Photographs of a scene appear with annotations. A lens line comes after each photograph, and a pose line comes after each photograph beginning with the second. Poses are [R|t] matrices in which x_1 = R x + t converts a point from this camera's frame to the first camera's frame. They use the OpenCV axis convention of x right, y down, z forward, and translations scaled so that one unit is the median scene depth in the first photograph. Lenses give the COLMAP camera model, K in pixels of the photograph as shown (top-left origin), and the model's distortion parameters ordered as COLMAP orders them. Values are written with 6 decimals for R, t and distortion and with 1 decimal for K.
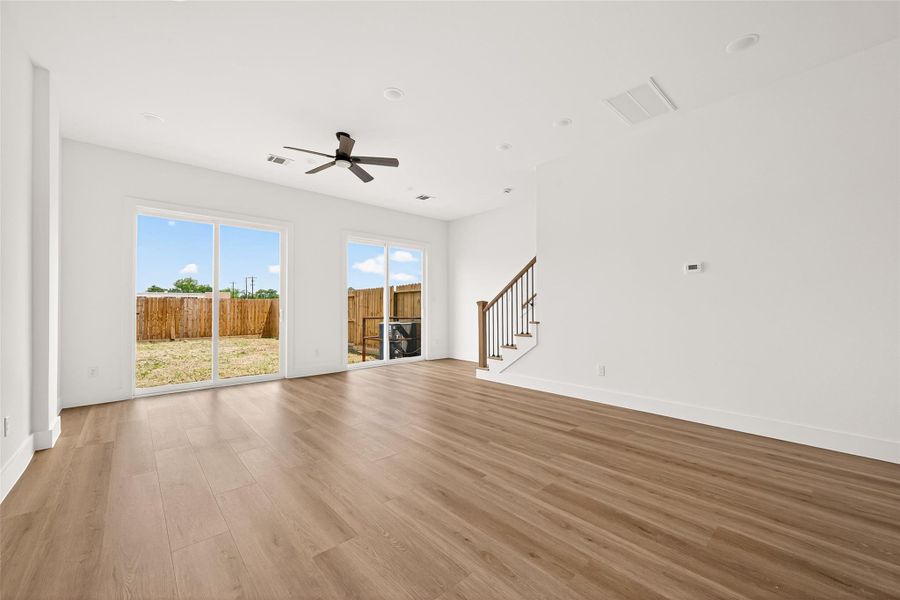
lens RADIAL K [[354.0, 0, 450.0], [0, 354.0, 300.0], [0, 0, 1]] dist [0.022729, 0.000275]
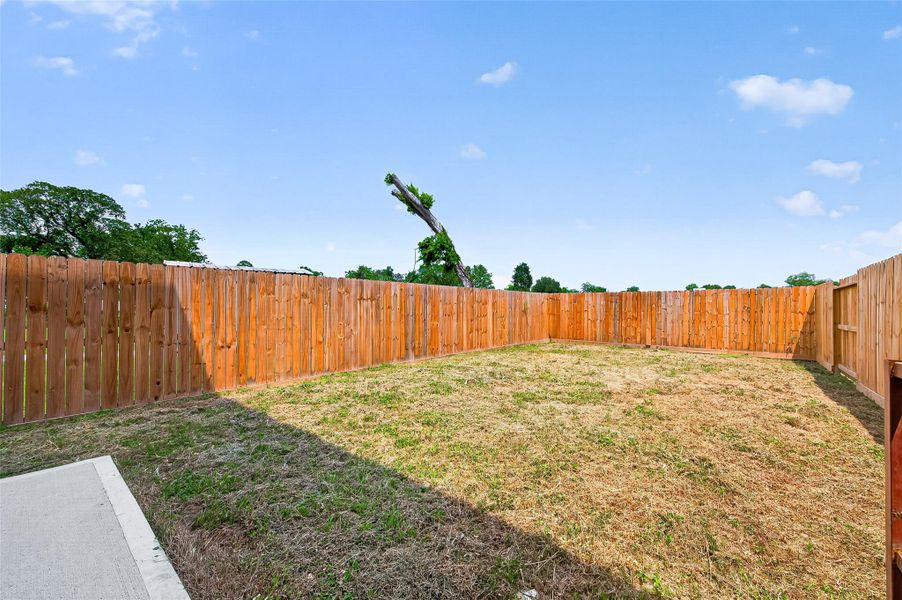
lens RADIAL K [[355.0, 0, 448.4], [0, 355.0, 304.7], [0, 0, 1]] dist [0.000740, 0.000011]
pose [[0.144036, -0.004470, -0.989562, -0.235379], [0.018732, 0.999823, -0.001790, 0.044283], [0.989395, -0.018279, 0.144094, 1.295072]]
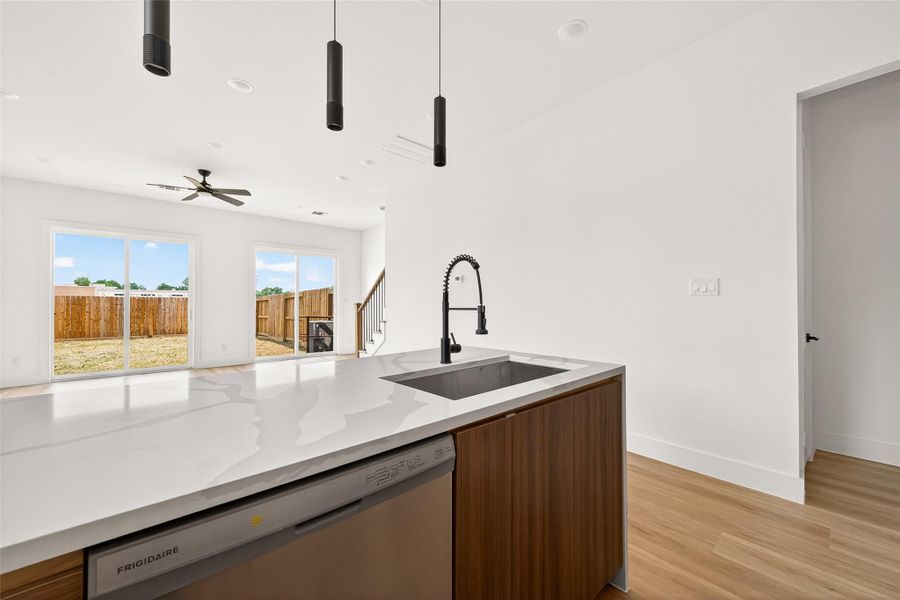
lens RADIAL K [[360.4, 0, 450.0], [0, 360.4, 300.0], [0, 0, 1]] dist [0.019305, -0.000033]
pose [[0.999635, 0.001468, -0.026961, 0.415145], [-0.001320, 0.999984, 0.005501, -0.013187], [0.026968, -0.005463, 0.999621, -0.181335]]
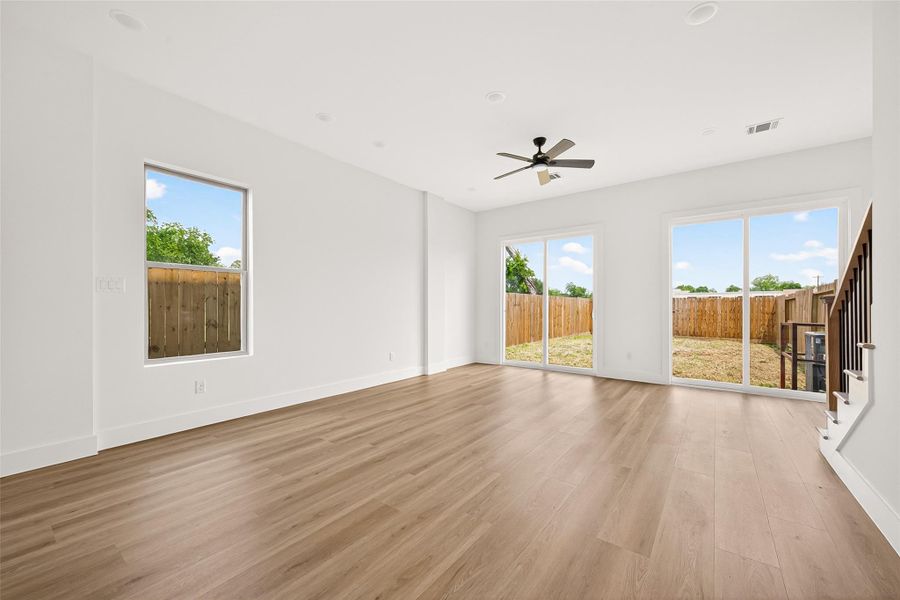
lens RADIAL K [[351.1, 0, 446.9], [0, 351.1, 305.1], [0, 0, 1]] dist [-0.000060, -0.000040]
pose [[0.187735, -0.001904, -0.982218, 0.447220], [0.017342, 0.999849, 0.001377, 0.006240], [0.982067, -0.017292, 0.187739, 0.376479]]
